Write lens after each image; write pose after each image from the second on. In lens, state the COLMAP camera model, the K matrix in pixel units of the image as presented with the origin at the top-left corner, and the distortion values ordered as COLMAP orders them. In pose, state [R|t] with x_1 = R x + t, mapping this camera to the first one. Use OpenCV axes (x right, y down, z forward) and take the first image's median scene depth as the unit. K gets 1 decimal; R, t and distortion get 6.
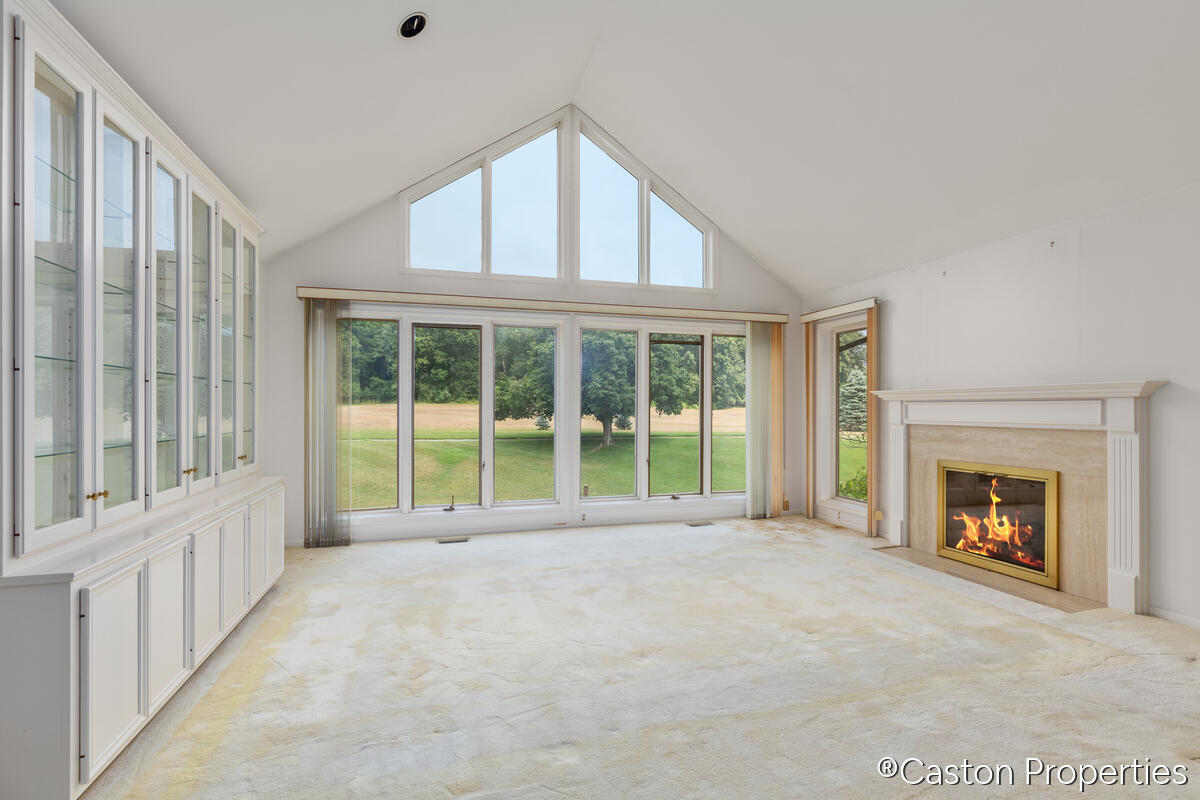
lens RADIAL K [[570.4, 0, 592.3], [0, 570.4, 409.0], [0, 0, 1]] dist [0.002859, 0.000305]
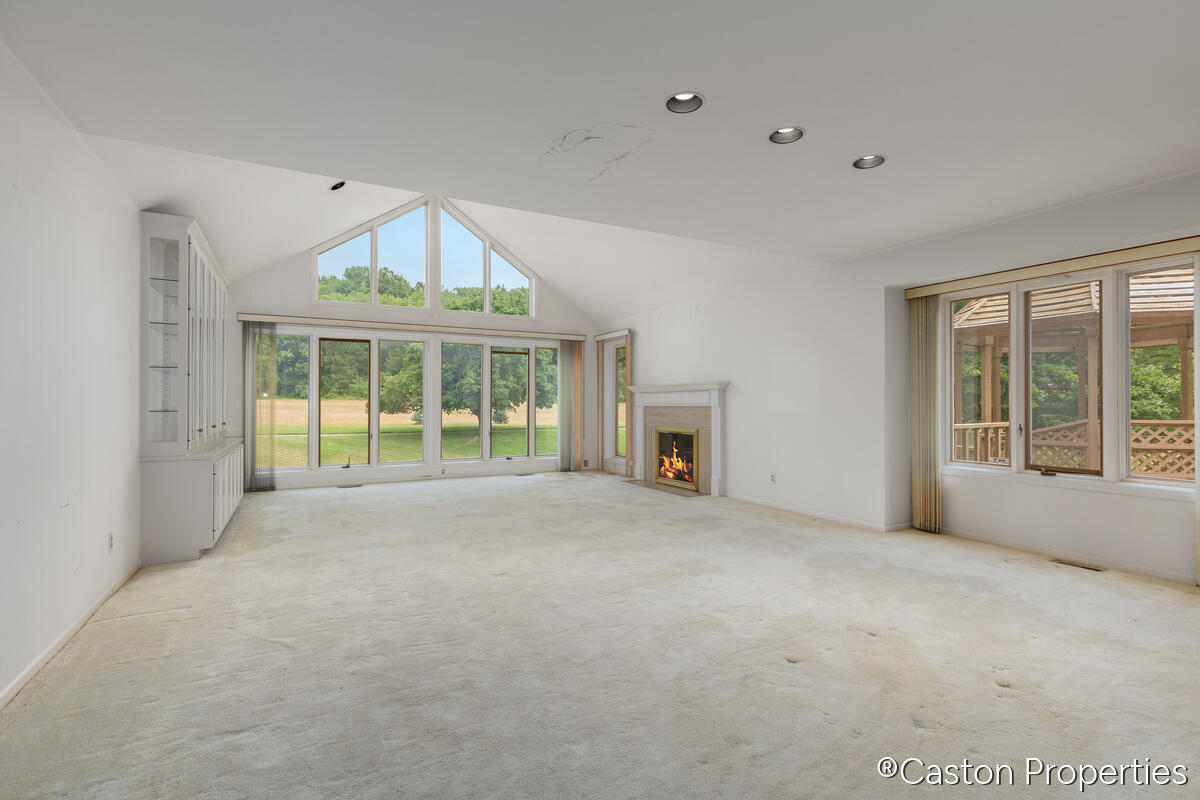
lens RADIAL K [[570.4, 0, 601.3], [0, 570.4, 398.7], [0, 0, 1]] dist [0.002859, 0.000305]
pose [[0.975693, -0.000920, 0.219140, 0.056357], [0.003308, 0.999939, -0.010528, 0.018214], [-0.219117, 0.010997, 0.975637, -0.497380]]
